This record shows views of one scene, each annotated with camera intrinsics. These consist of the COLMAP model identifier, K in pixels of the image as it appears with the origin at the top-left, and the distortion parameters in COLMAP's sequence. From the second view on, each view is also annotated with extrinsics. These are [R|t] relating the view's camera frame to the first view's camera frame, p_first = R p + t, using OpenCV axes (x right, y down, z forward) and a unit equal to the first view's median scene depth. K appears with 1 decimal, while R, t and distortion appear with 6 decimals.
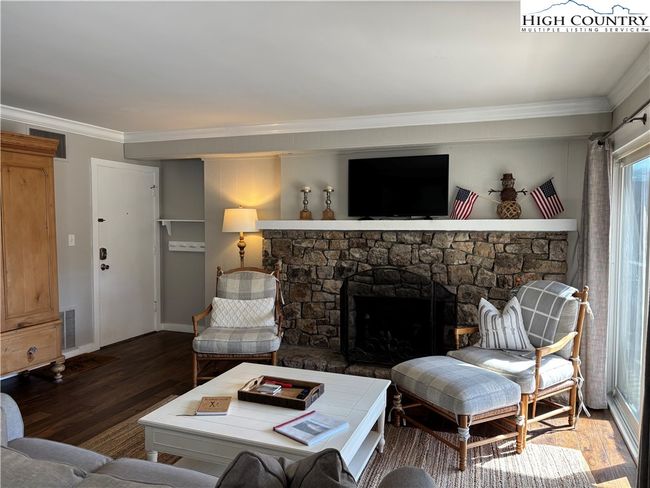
lens RADIAL K [[487.5, 0, 328.1], [0, 487.5, 252.3], [0, 0, 1]] dist [0.064729, -0.082253]
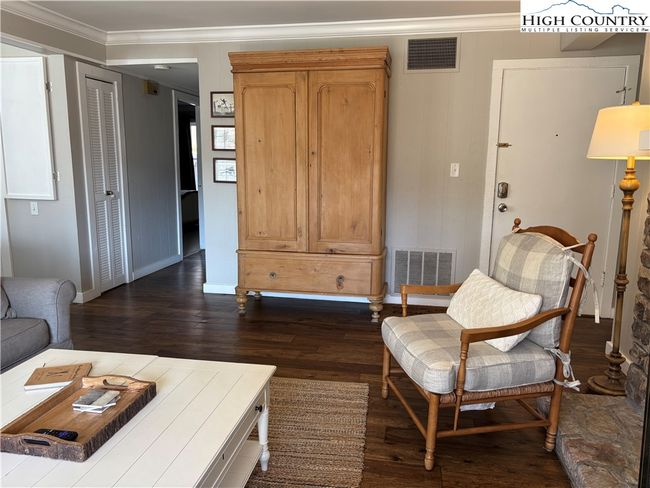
lens RADIAL K [[487.5, 0, 328.1], [0, 487.5, 252.3], [0, 0, 1]] dist [0.064729, -0.082253]
pose [[0.176050, 0.176596, -0.968411, 0.325061], [-0.071567, 0.983469, 0.166331, -0.012873], [0.981776, 0.040024, 0.185778, 0.781915]]
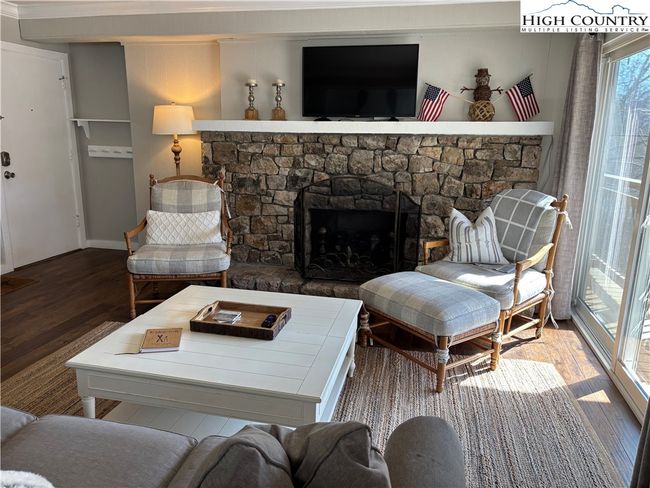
lens RADIAL K [[487.5, 0, 328.1], [0, 487.5, 252.3], [0, 0, 1]] dist [0.064729, -0.082253]
pose [[0.991277, -0.019064, 0.130405, -0.035481], [-0.004348, 0.984214, 0.176929, 0.010891], [-0.131720, -0.175952, 0.975546, 0.106835]]
